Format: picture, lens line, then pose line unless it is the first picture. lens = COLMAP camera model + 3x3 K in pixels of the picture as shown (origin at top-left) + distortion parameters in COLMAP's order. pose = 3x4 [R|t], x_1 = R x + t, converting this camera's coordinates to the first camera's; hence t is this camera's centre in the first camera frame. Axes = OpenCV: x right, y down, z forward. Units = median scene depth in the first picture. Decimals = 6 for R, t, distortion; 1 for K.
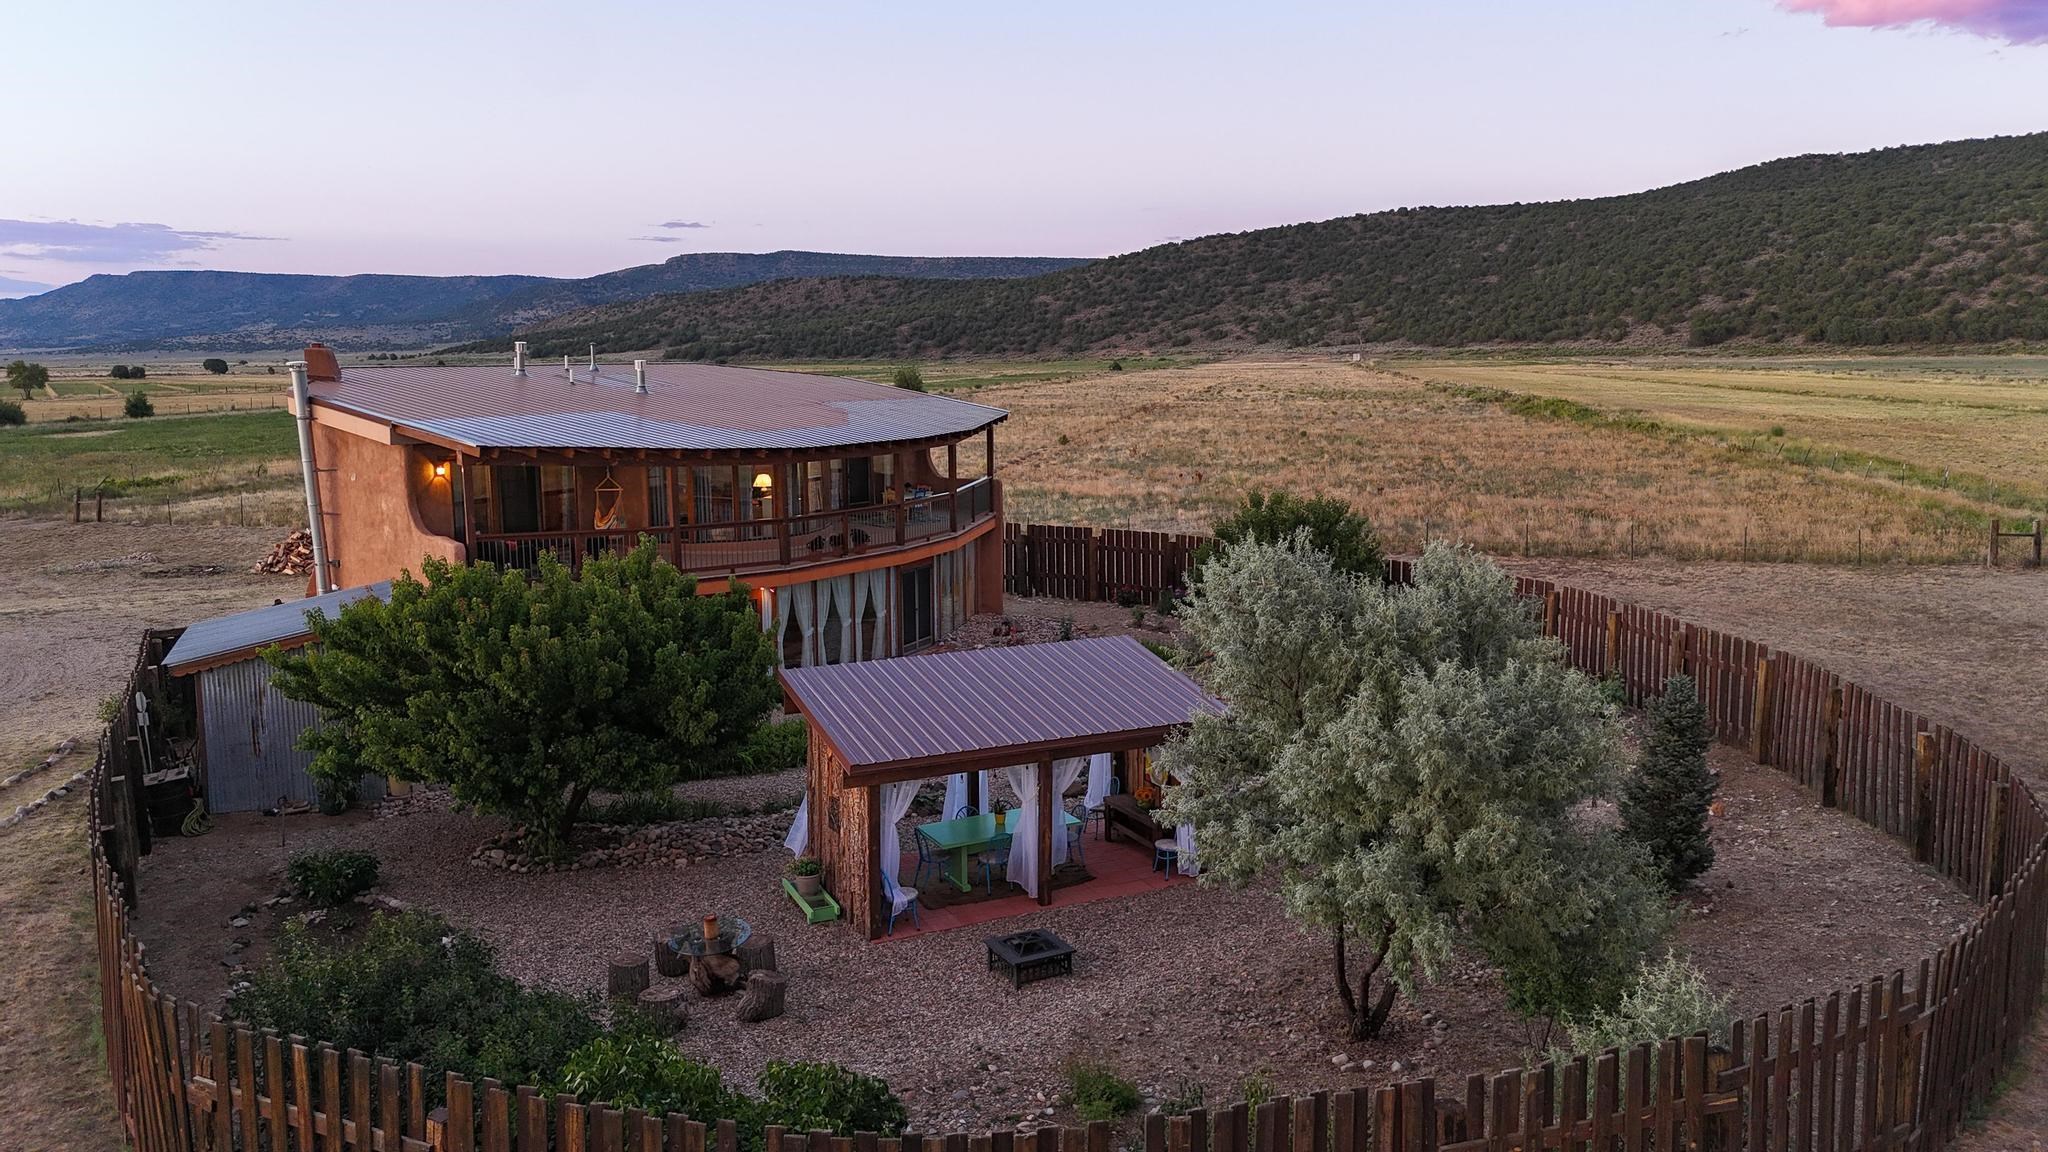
lens RADIAL K [[1499.0, 0, 1019.5], [0, 1499.0, 567.8], [0, 0, 1]] dist [0.066384, -0.055753]
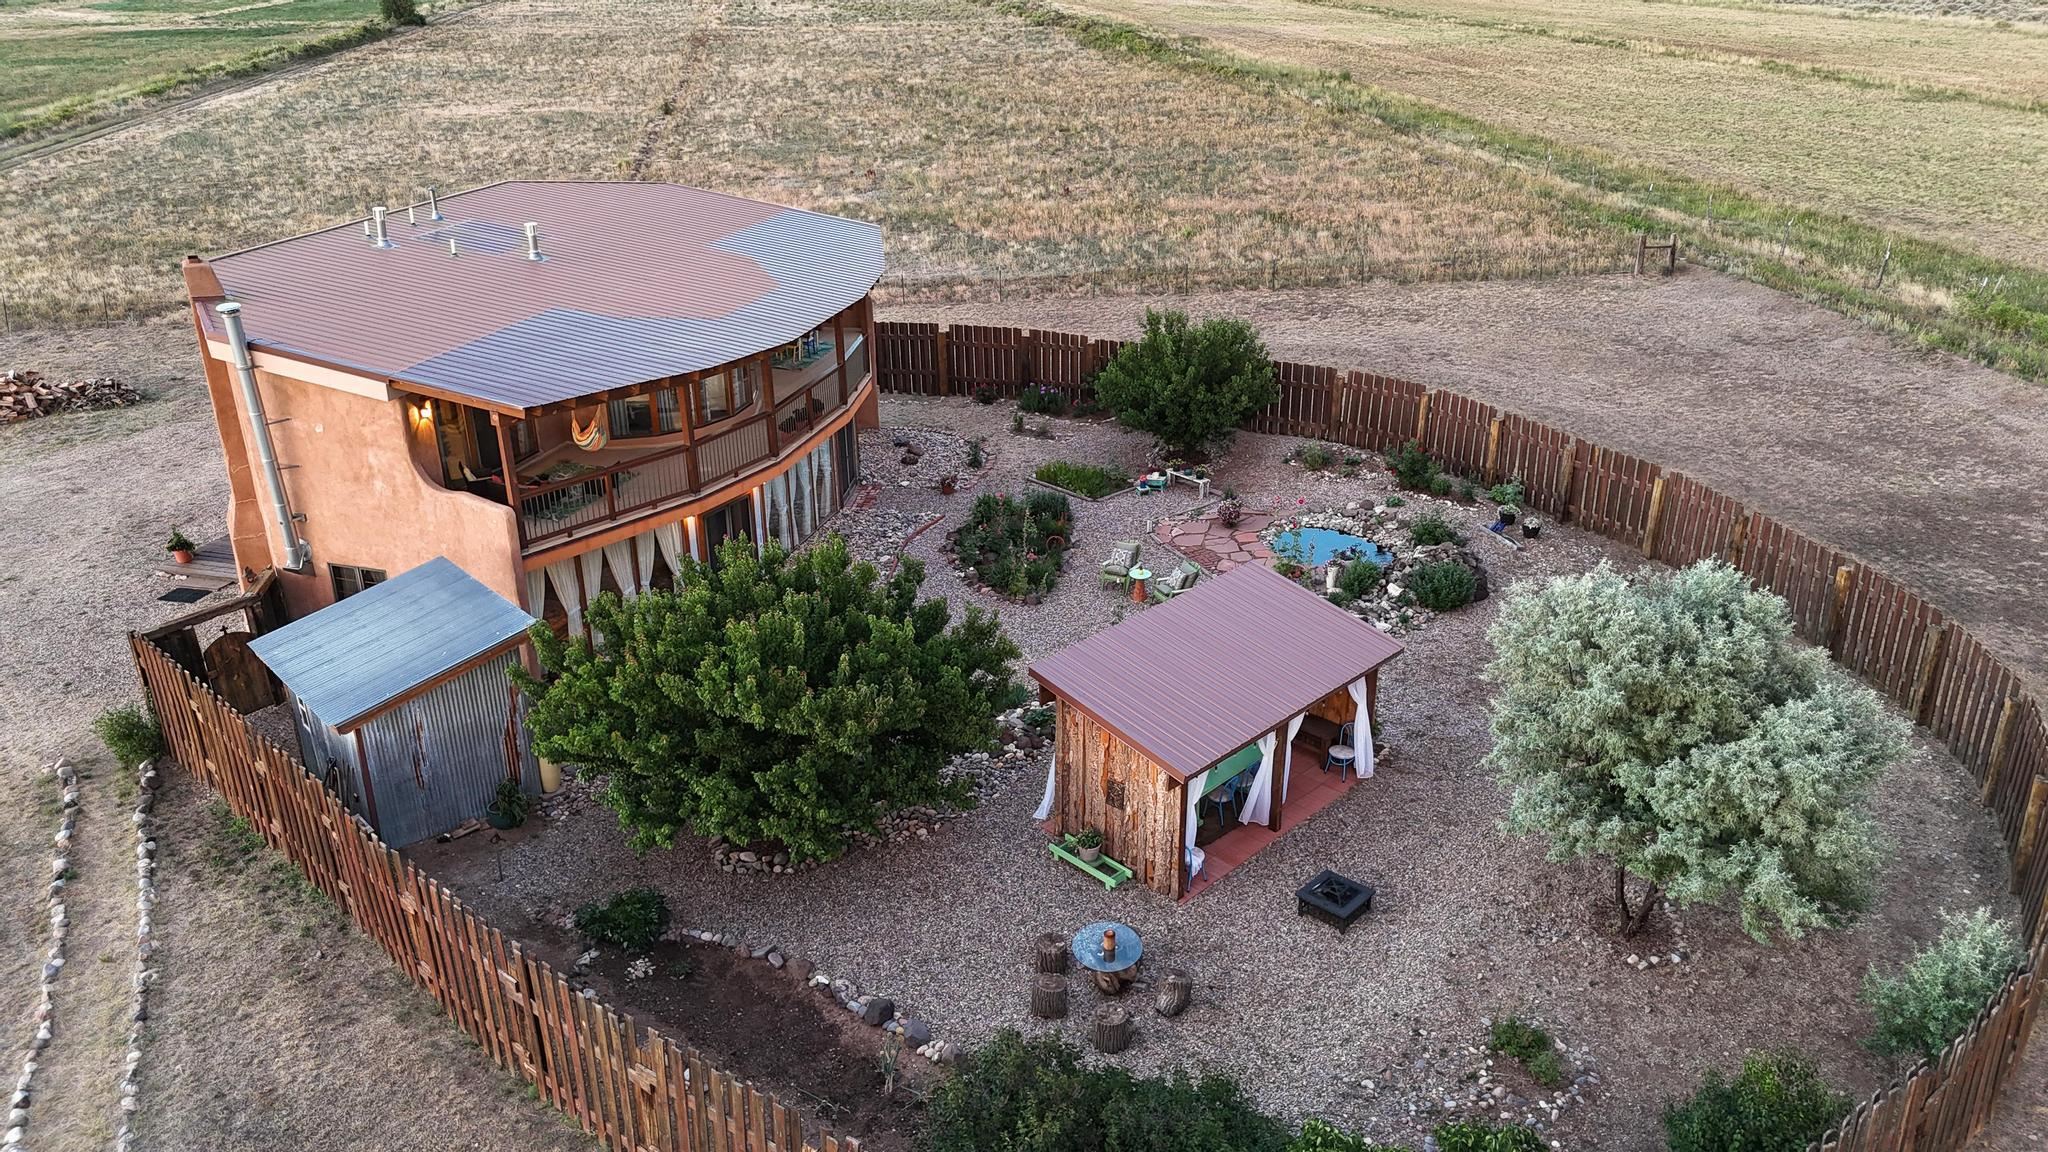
lens RADIAL K [[1499.0, 0, 1019.2], [0, 1499.0, 577.7], [0, 0, 1]] dist [0.066384, -0.055753]
pose [[0.945172, -0.138765, 0.295624, -0.219982], [0.056082, 0.960755, 0.271670, -0.132151], [-0.321720, -0.240196, 0.915861, 0.014669]]
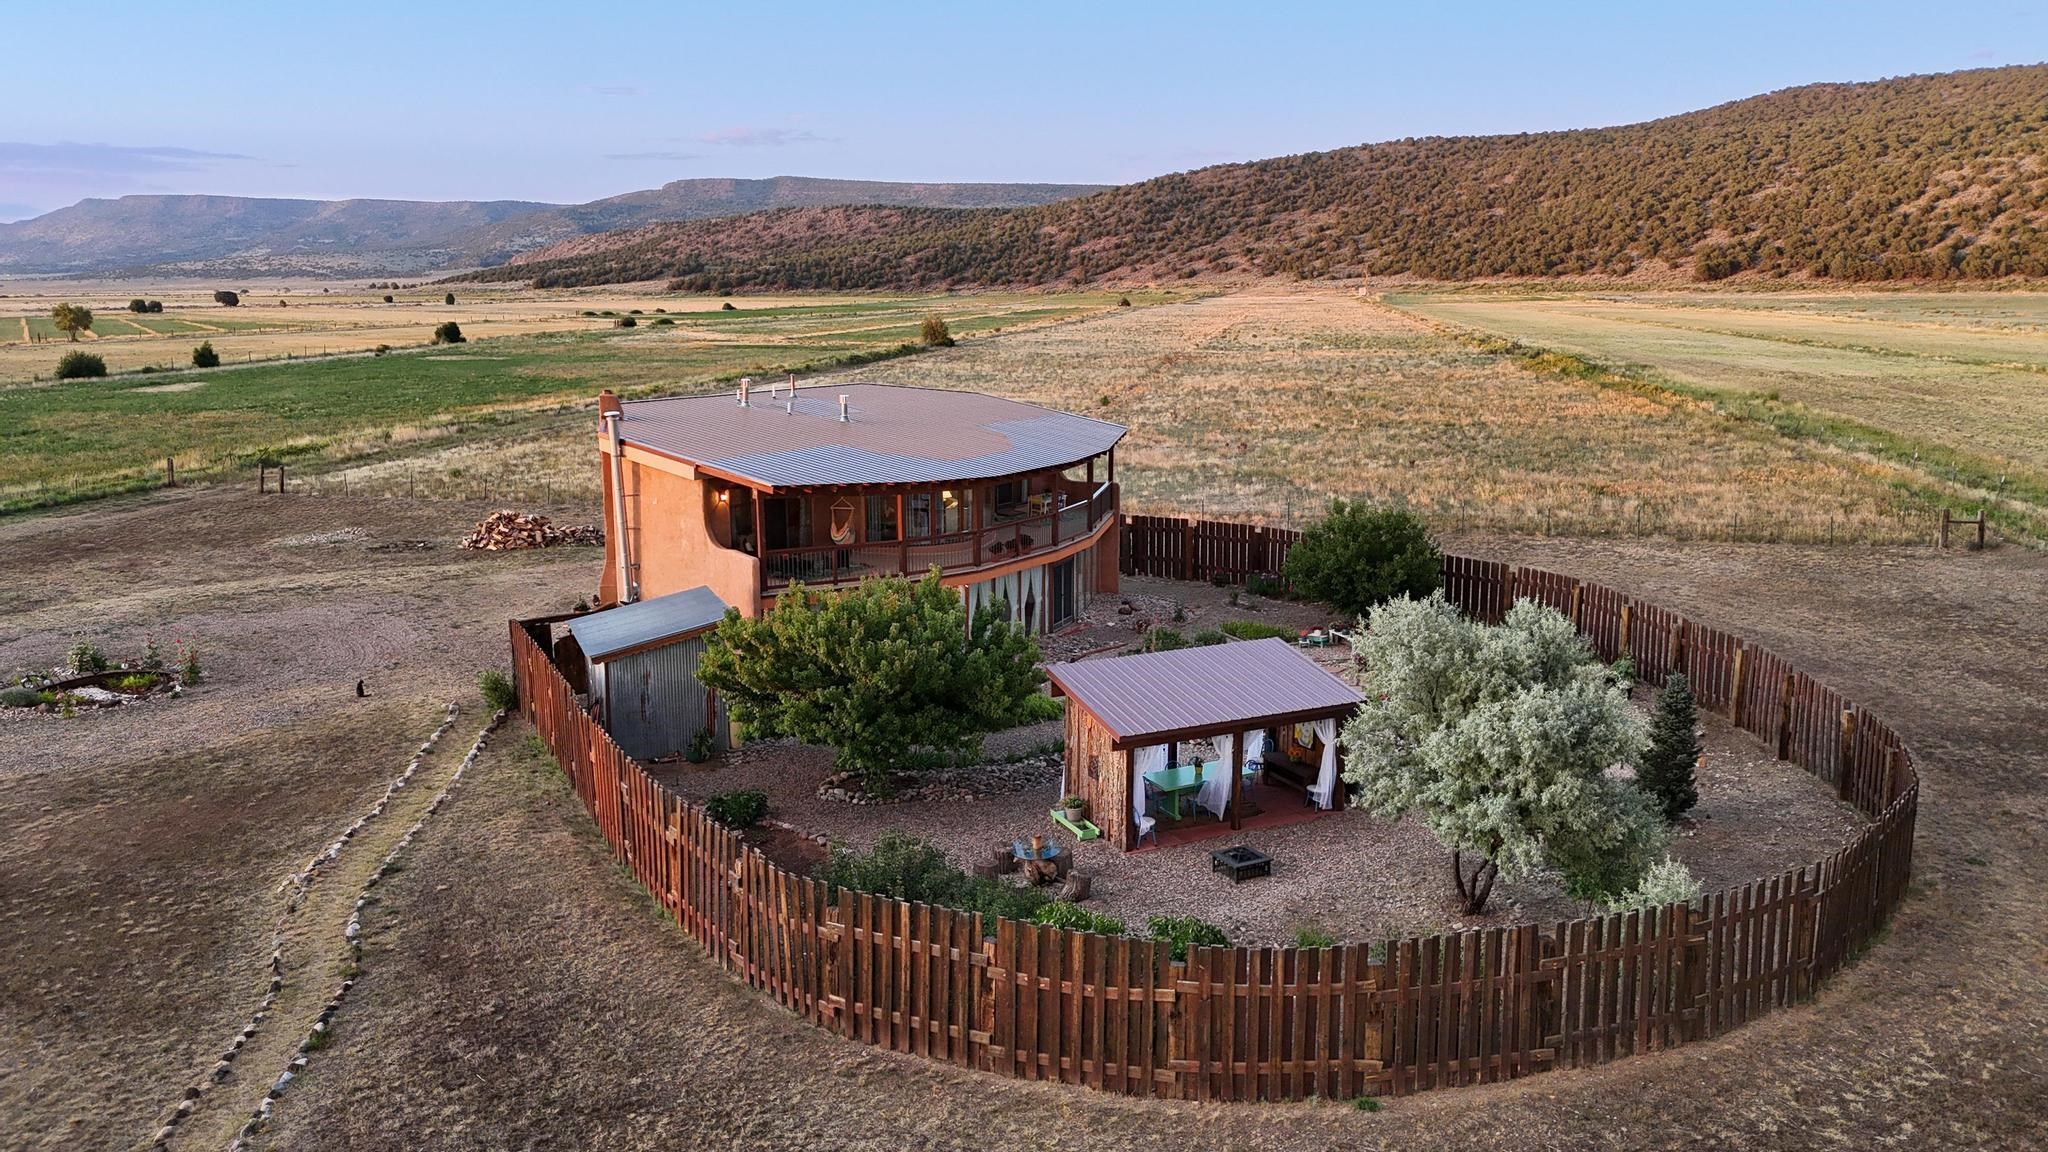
lens RADIAL K [[1499.0, 0, 1021.2], [0, 1499.0, 573.2], [0, 0, 1]] dist [0.066384, -0.055753]
pose [[0.999996, 0.001704, 0.002051, -0.086673], [-0.001806, 0.998726, 0.050431, -0.043040], [-0.001962, -0.050434, 0.998725, -0.196165]]
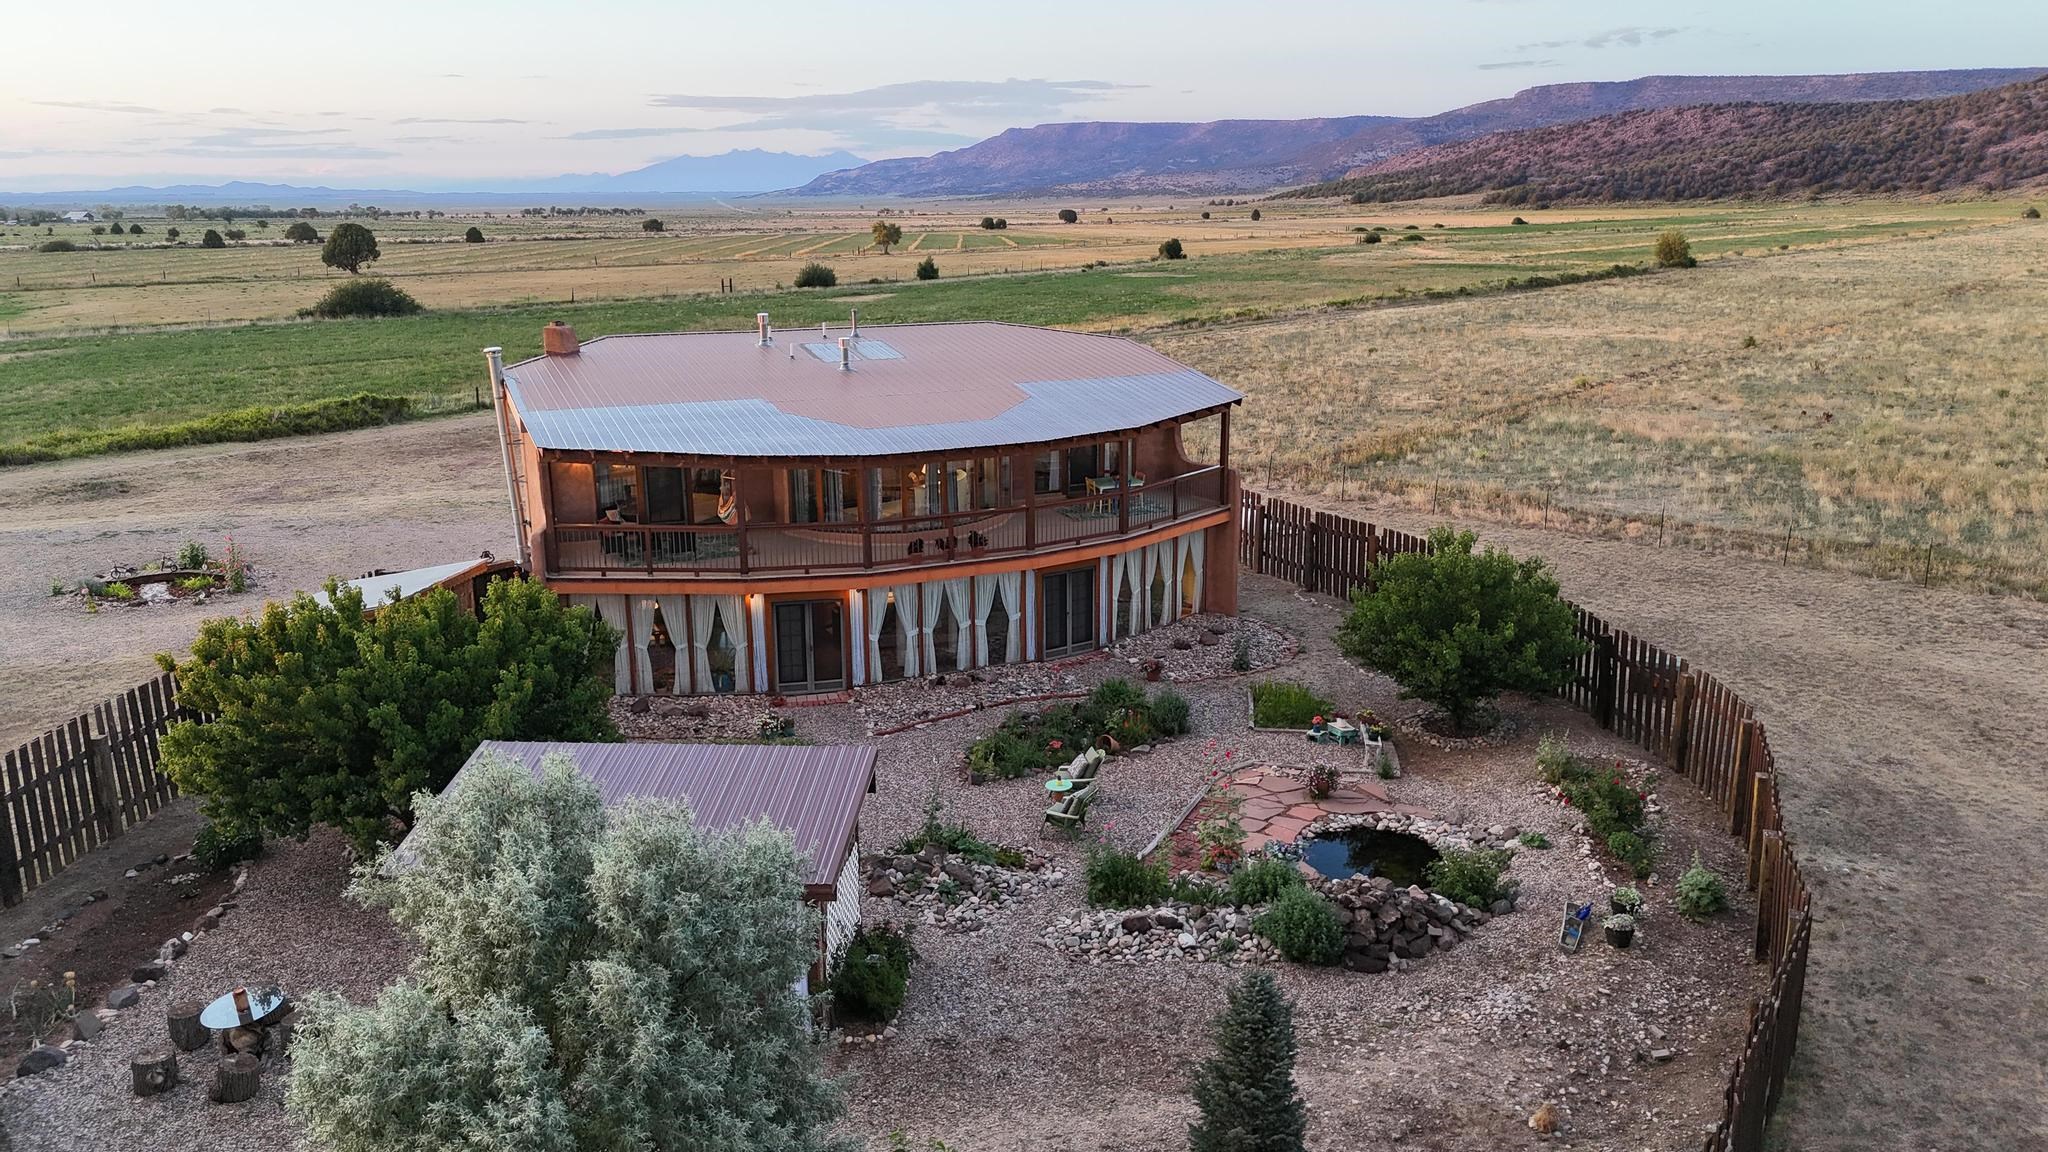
lens RADIAL K [[1499.0, 0, 1030.4], [0, 1499.0, 573.6], [0, 0, 1]] dist [0.066384, -0.055753]
pose [[0.864374, 0.119967, -0.488330, 0.301488], [-0.067916, 0.990078, 0.123014, -0.091257], [0.498243, -0.073165, 0.863945, 0.140370]]
